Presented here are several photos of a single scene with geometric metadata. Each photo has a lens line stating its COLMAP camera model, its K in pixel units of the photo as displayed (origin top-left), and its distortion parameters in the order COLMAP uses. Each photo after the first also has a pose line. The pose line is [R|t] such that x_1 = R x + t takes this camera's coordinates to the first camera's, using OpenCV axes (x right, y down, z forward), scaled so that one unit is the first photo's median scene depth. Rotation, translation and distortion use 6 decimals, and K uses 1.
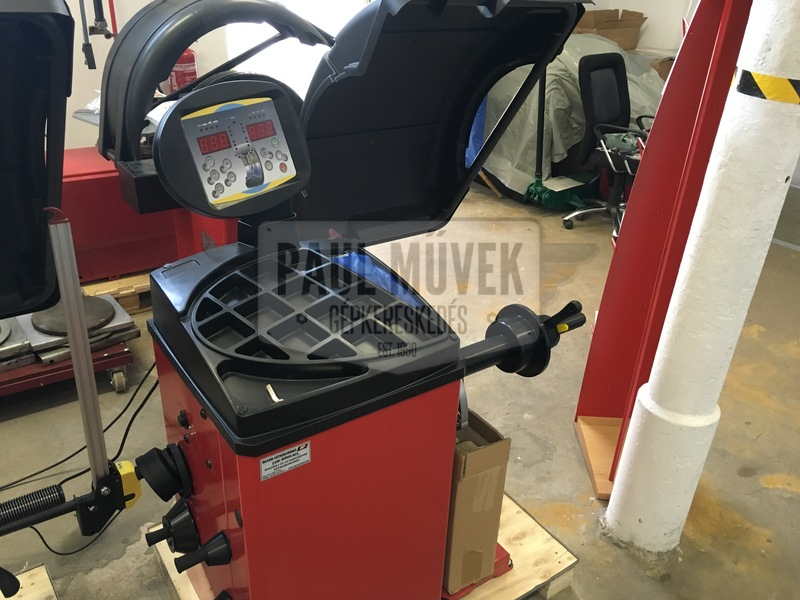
lens RADIAL K [[682.9, 0, 400.0], [0, 682.9, 300.0], [0, 0, 1]] dist [0.062783, -0.096140]
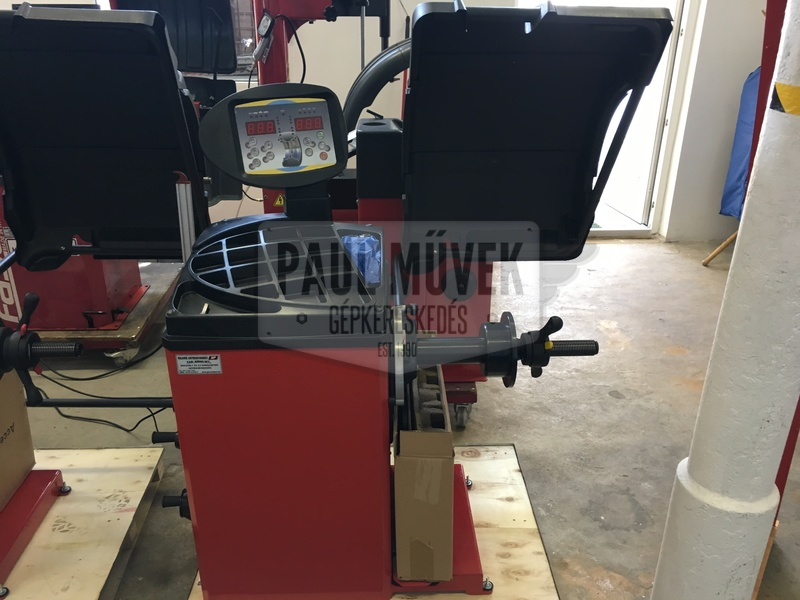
lens RADIAL K [[682.9, 0, 400.0], [0, 682.9, 300.0], [0, 0, 1]] dist [0.062783, -0.096140]
pose [[0.836441, 0.171828, -0.520424, 0.642291], [-0.220852, 0.974745, -0.033129, 0.066587], [0.501588, 0.142647, 0.853265, 0.080817]]
